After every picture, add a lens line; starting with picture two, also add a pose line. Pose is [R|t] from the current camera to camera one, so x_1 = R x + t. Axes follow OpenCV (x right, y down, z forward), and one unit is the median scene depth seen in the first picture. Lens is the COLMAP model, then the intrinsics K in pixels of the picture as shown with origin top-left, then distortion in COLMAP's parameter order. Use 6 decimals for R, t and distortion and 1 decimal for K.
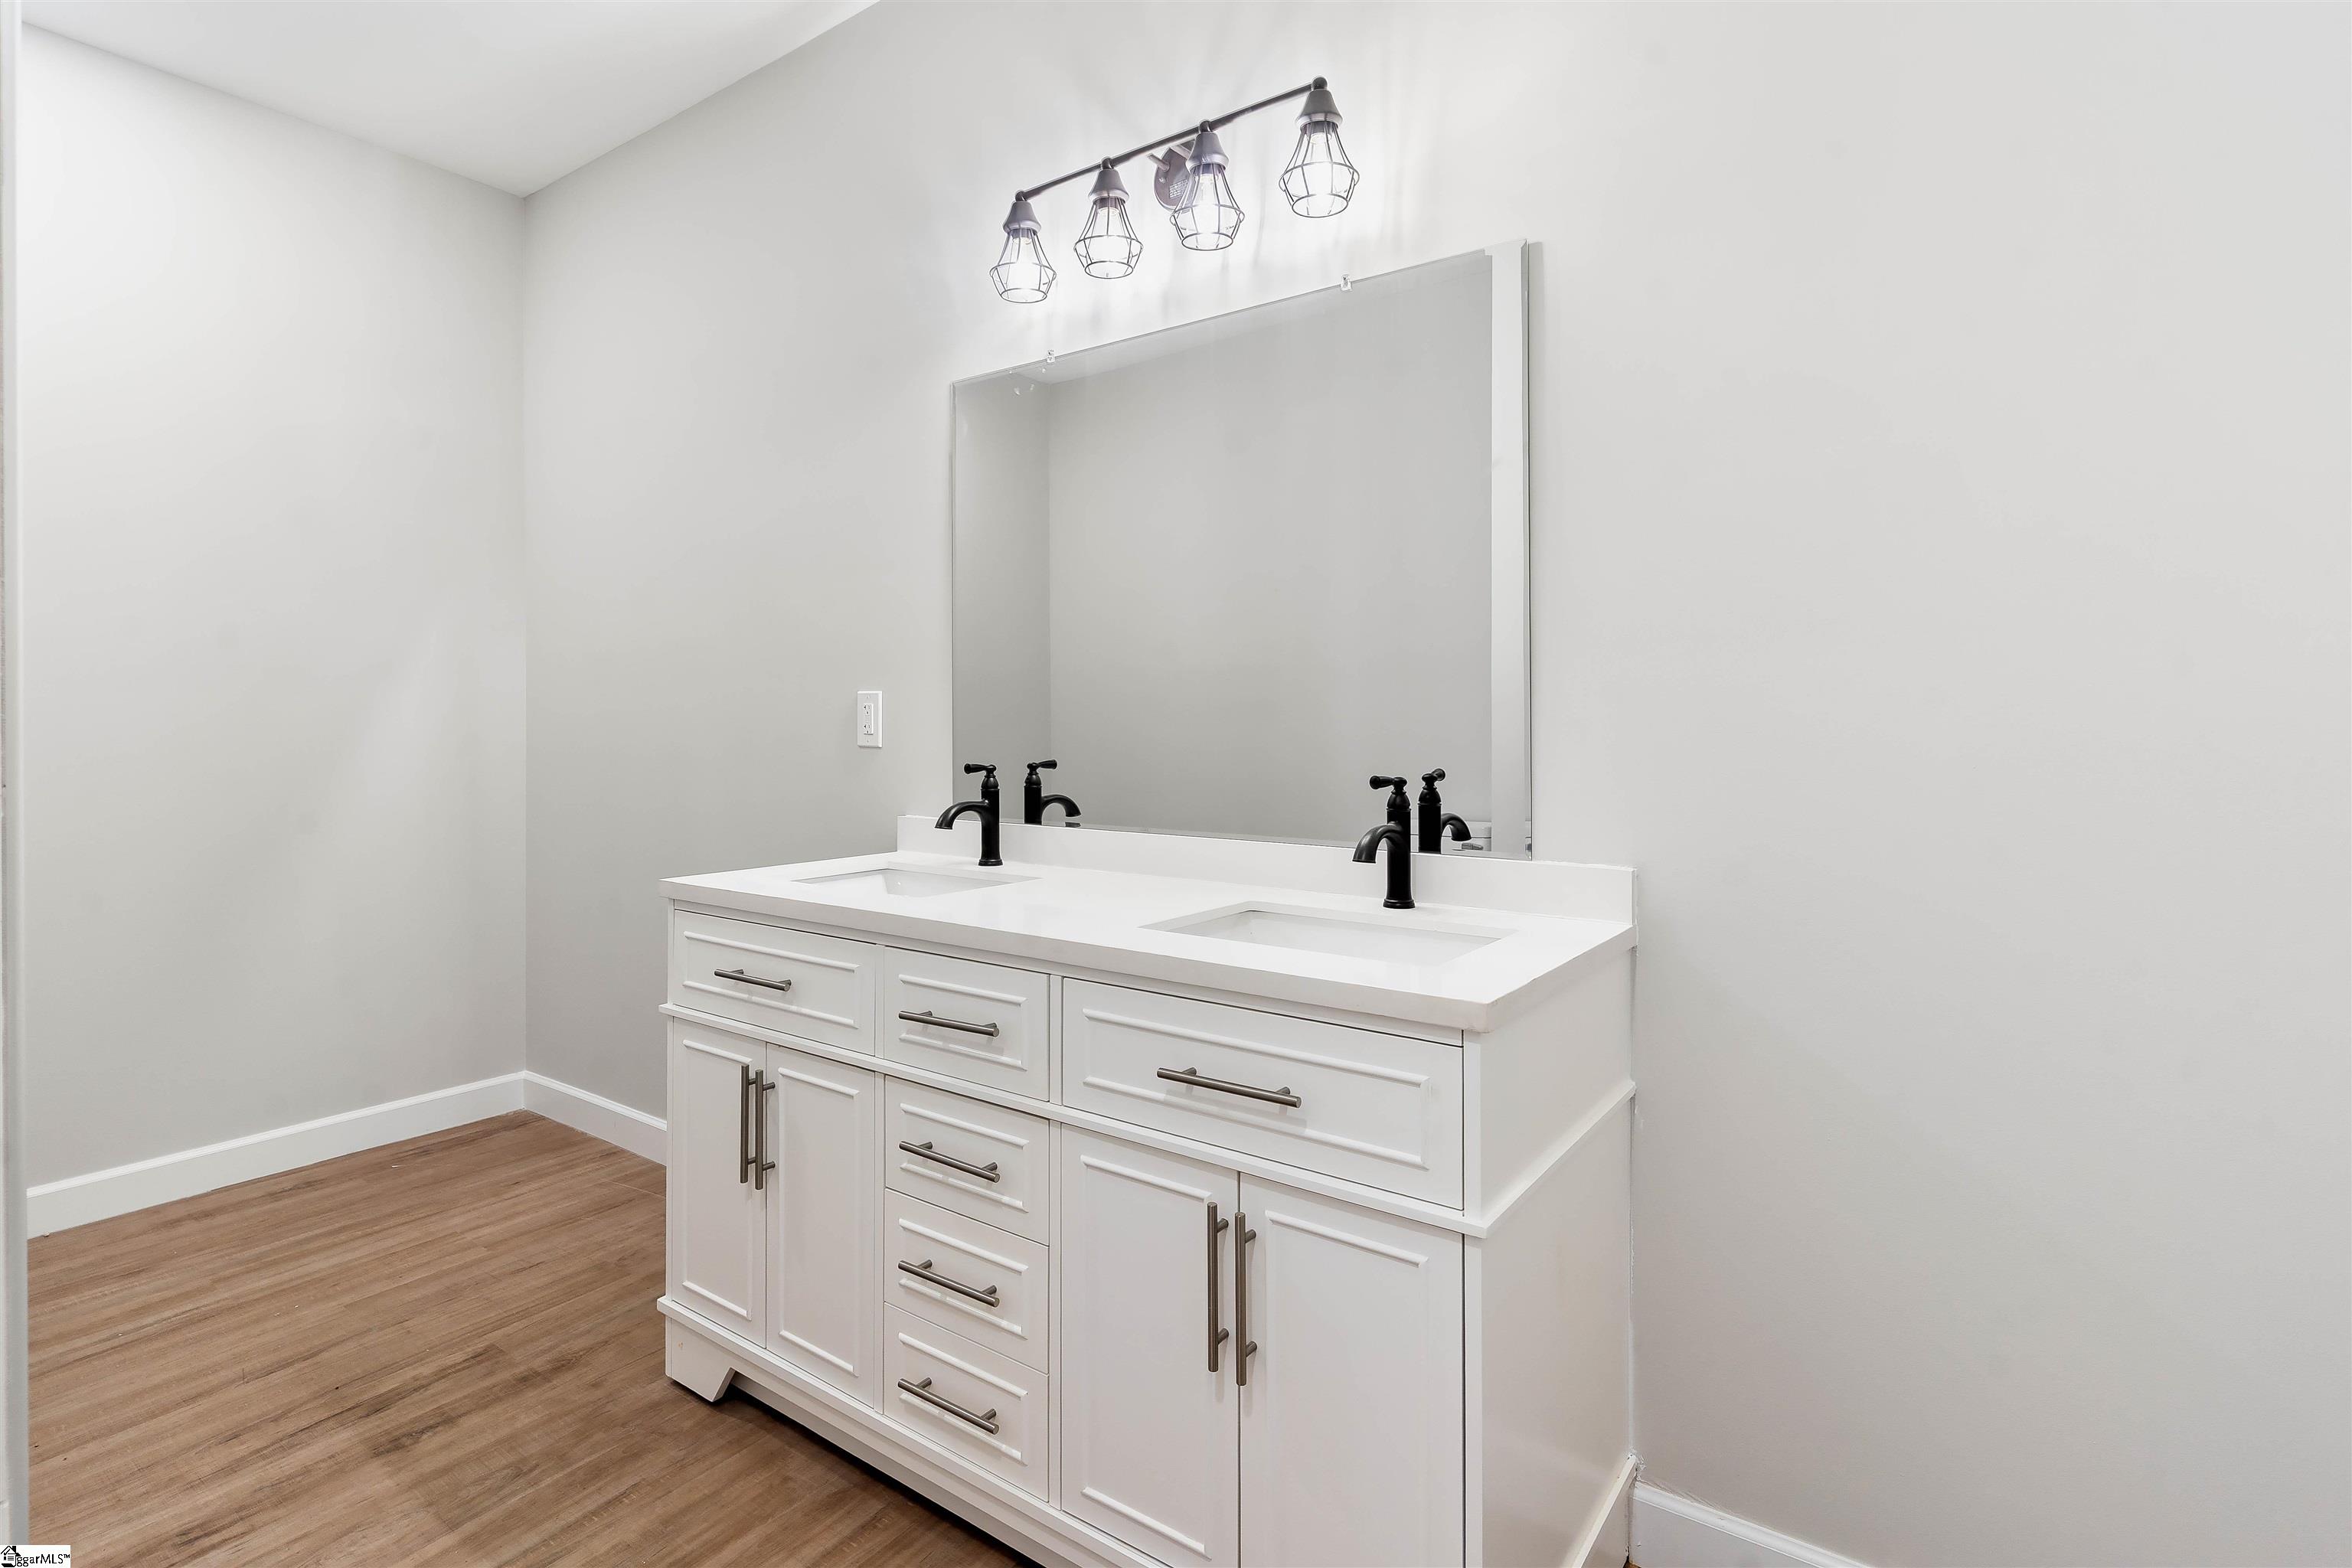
lens RADIAL K [[1144.8, 0, 1182.2], [0, 1144.8, 724.7], [0, 0, 1]] dist [0.000273, 0.000166]
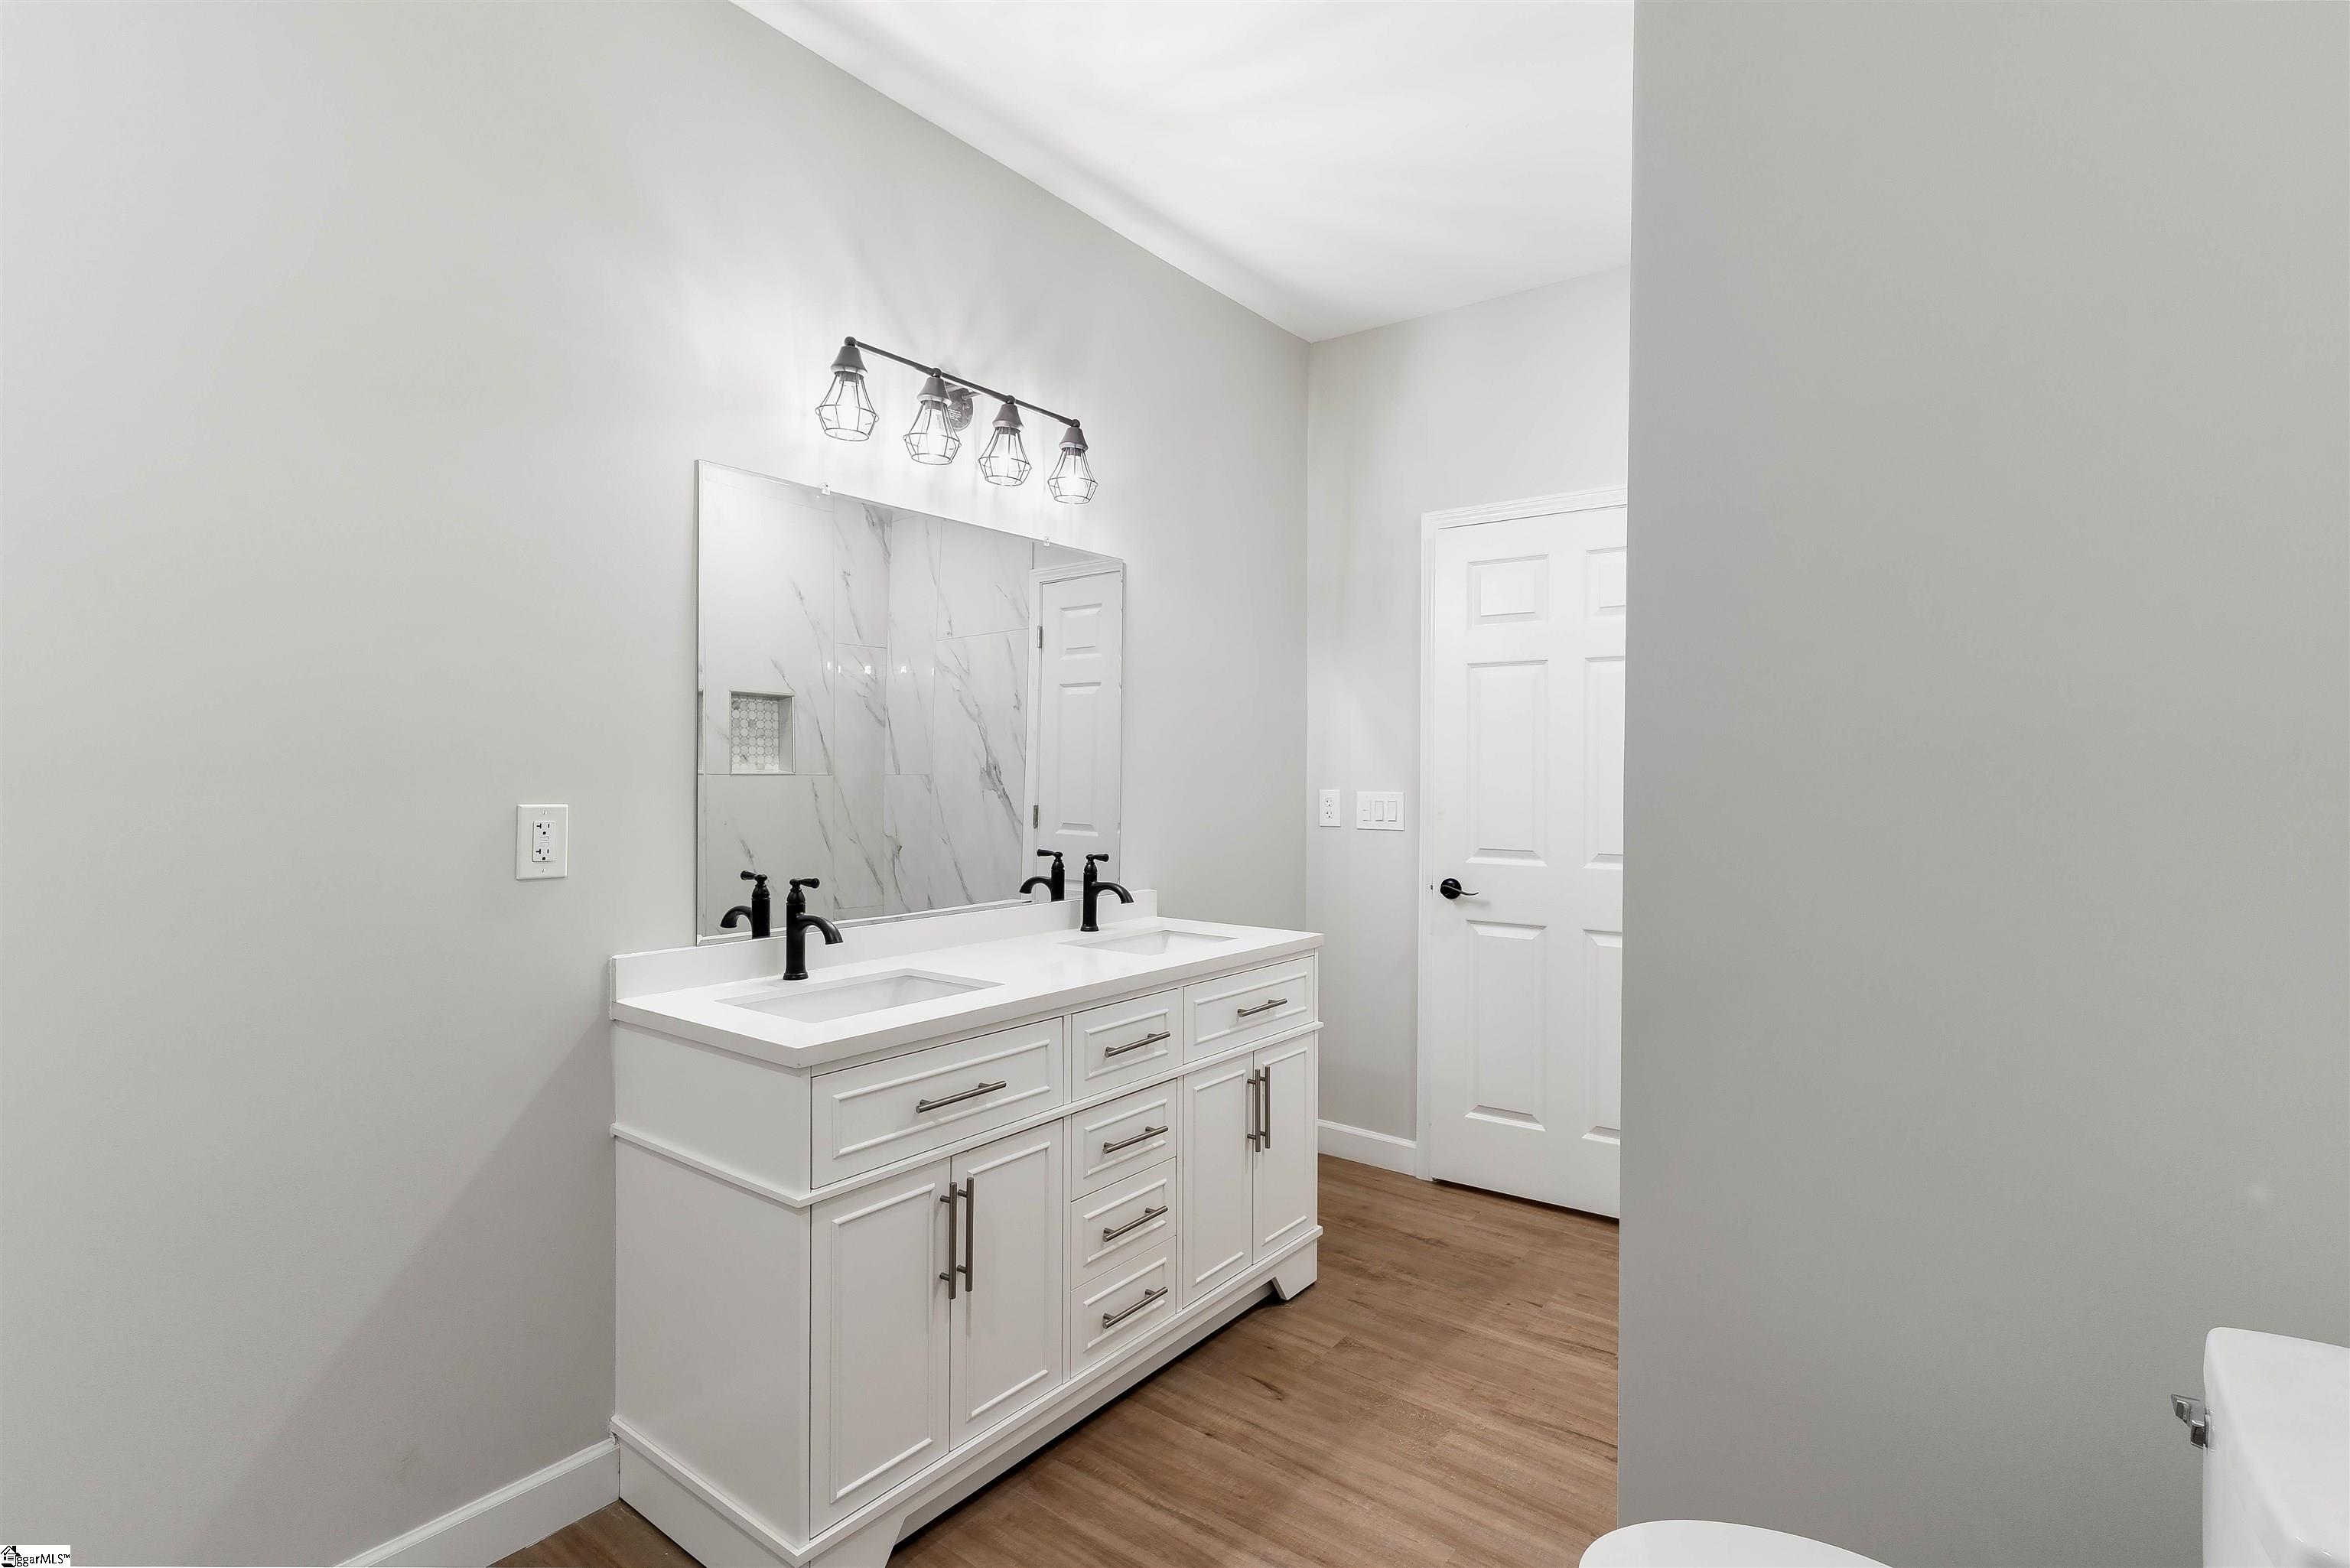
lens RADIAL K [[1121.0, 0, 1173.7], [0, 1121.0, 771.2], [0, 0, 1]] dist [0.001687, 0.000086]
pose [[0.041893, -0.005226, 0.999108, -1.416616], [-0.003333, 0.999980, 0.005370, -0.080902], [-0.999117, -0.003555, 0.041875, 0.782776]]
